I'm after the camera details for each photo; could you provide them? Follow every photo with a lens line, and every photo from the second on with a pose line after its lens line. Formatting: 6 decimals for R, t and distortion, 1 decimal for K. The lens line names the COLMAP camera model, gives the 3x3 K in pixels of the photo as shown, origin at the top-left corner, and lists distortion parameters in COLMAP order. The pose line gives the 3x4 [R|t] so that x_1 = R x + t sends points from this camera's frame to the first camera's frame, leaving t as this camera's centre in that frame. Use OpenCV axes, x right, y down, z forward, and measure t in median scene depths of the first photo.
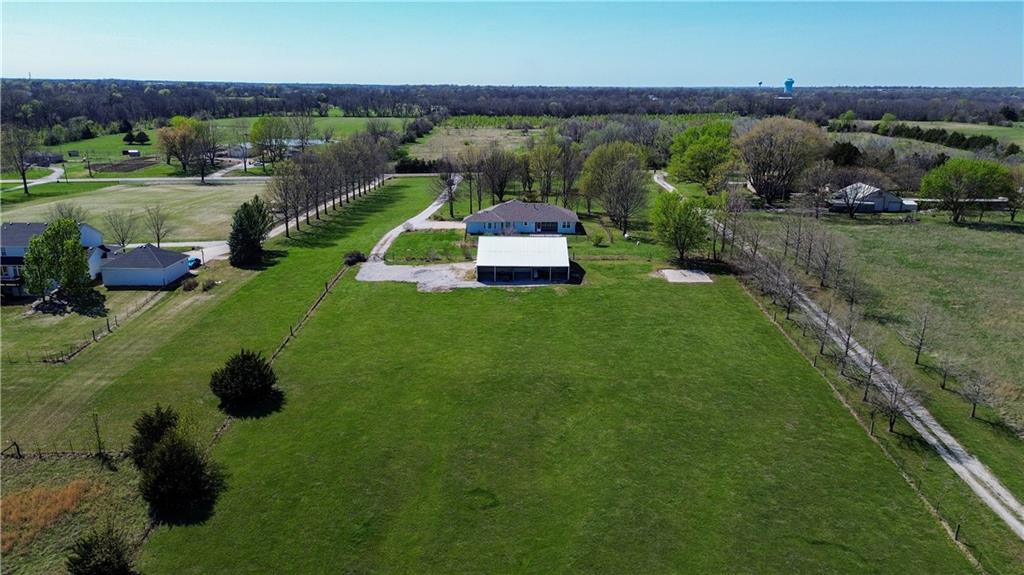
lens RADIAL K [[727.5, 0, 512.0], [0, 727.5, 287.5], [0, 0, 1]] dist [0.053369, -0.059488]
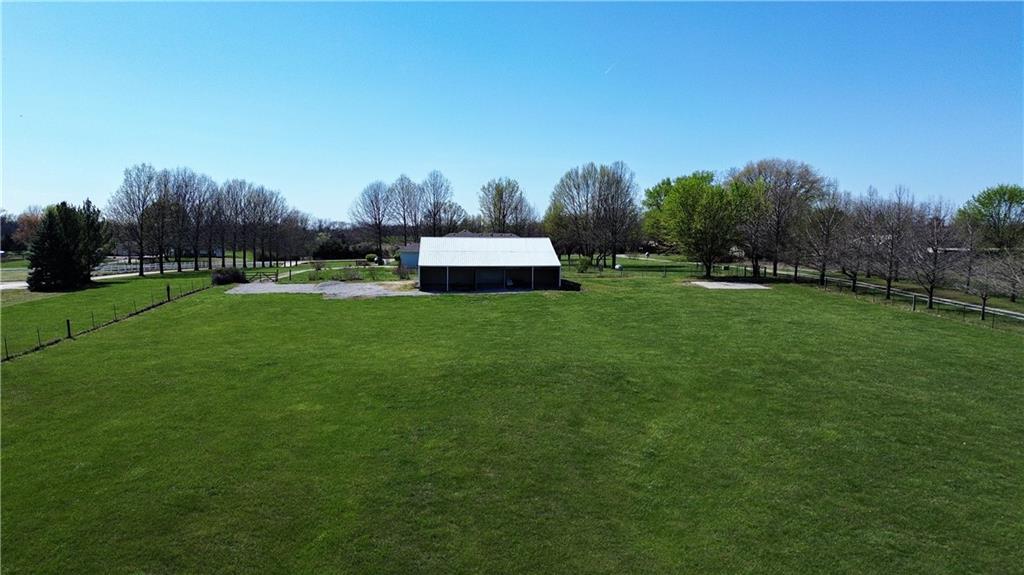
lens RADIAL K [[727.5, 0, 512.0], [0, 727.5, 287.5], [0, 0, 1]] dist [0.053369, -0.059488]
pose [[0.995211, -0.008147, 0.097406, -0.029390], [0.027514, 0.979577, -0.199179, 0.119398], [-0.093794, 0.200906, 0.975110, 0.368311]]
